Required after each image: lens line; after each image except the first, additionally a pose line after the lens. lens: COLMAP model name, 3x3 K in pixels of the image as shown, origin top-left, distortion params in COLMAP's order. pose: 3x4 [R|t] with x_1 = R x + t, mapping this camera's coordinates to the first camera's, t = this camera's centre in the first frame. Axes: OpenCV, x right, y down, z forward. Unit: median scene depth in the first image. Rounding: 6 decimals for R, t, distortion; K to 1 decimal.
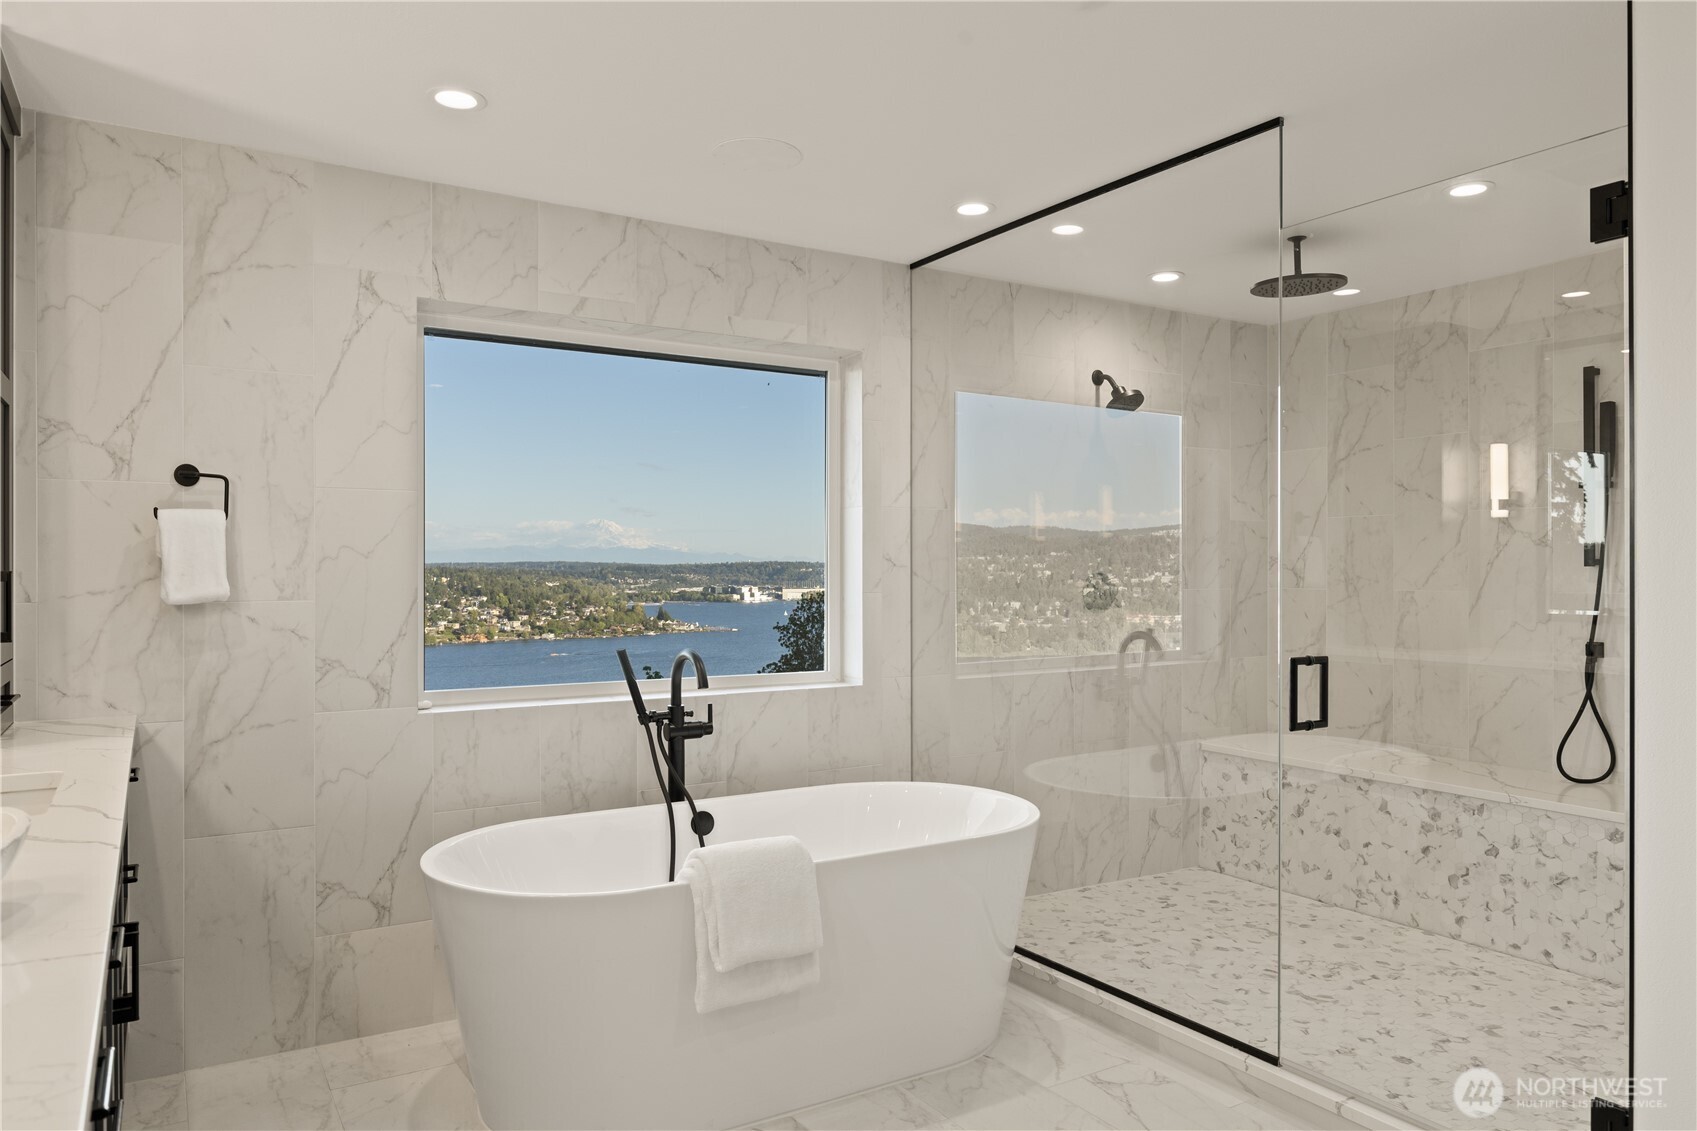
lens RADIAL K [[1120.5, 0, 843.1], [0, 1120.5, 572.4], [0, 0, 1]] dist [-0.004581, -0.000655]
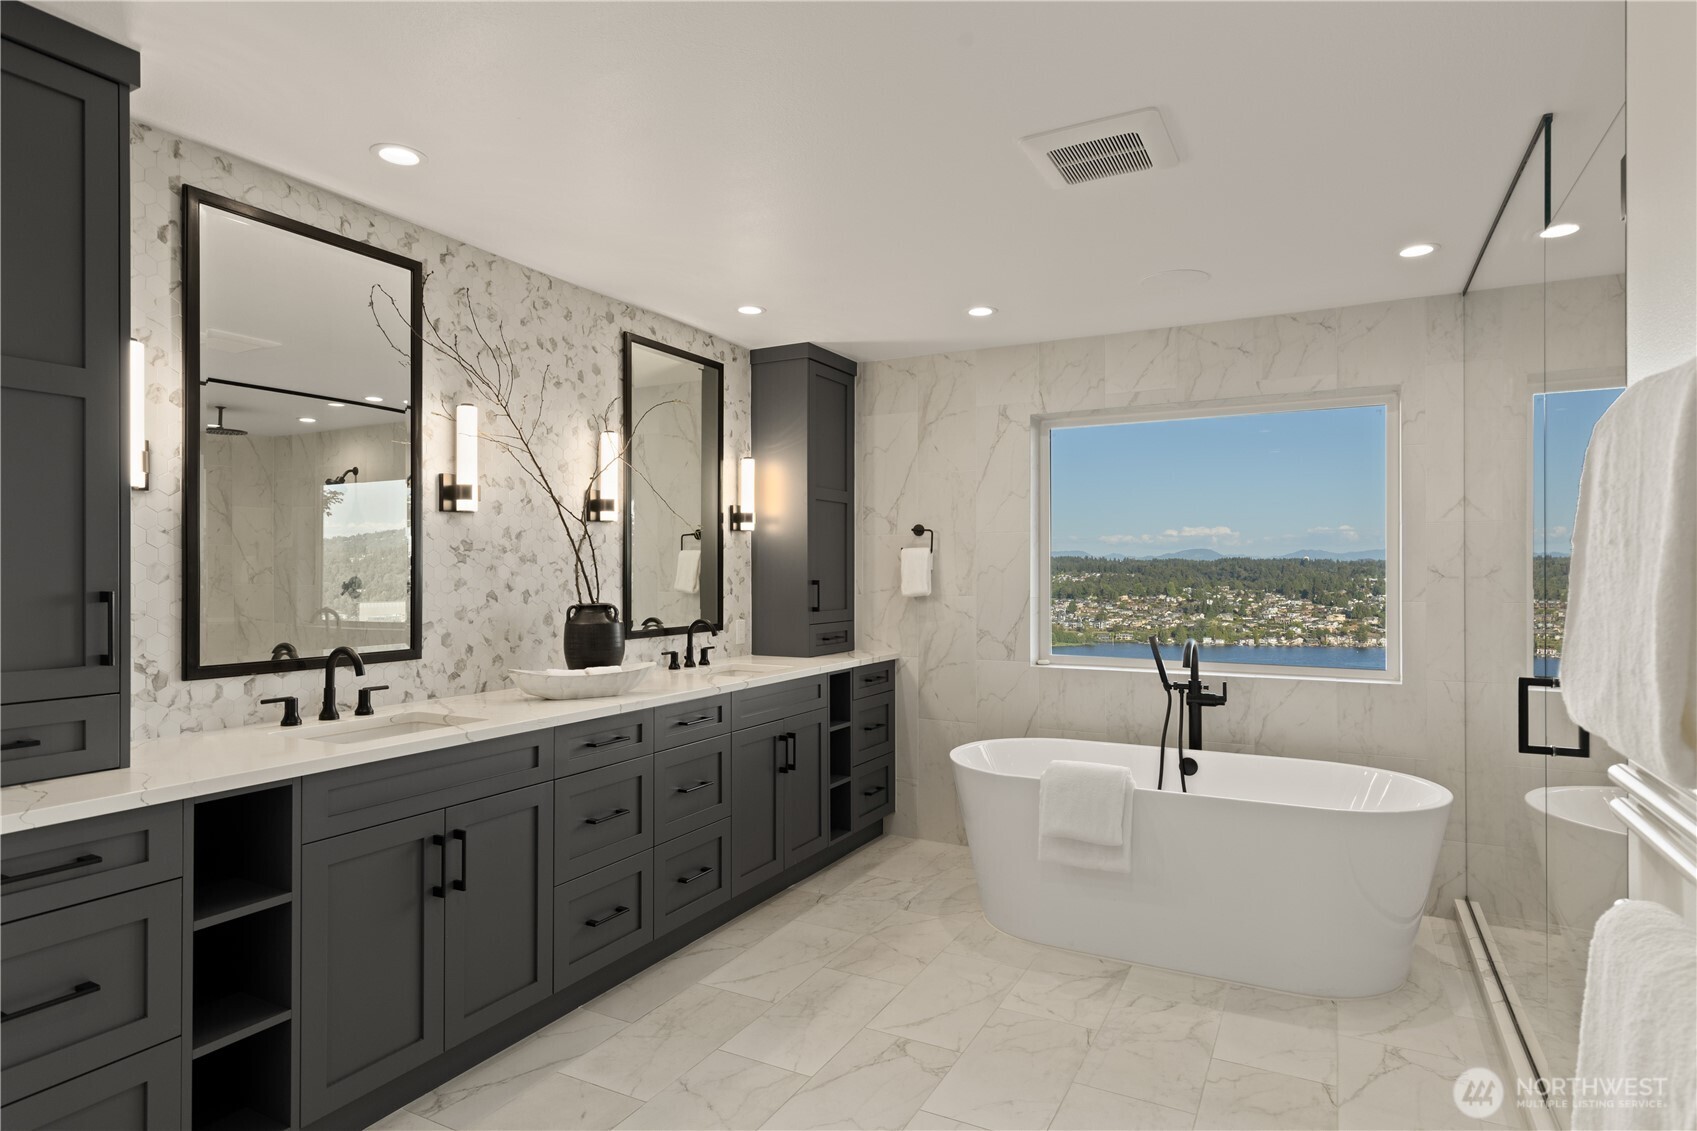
lens RADIAL K [[958.0, 0, 849.7], [0, 958.0, 567.1], [0, 0, 1]] dist [0.002512, 0.000119]
pose [[0.498897, -0.003749, -0.866653, 0.700714], [-0.000682, 0.999989, -0.004719, -0.013527], [0.866661, 0.002946, 0.498889, 0.062785]]
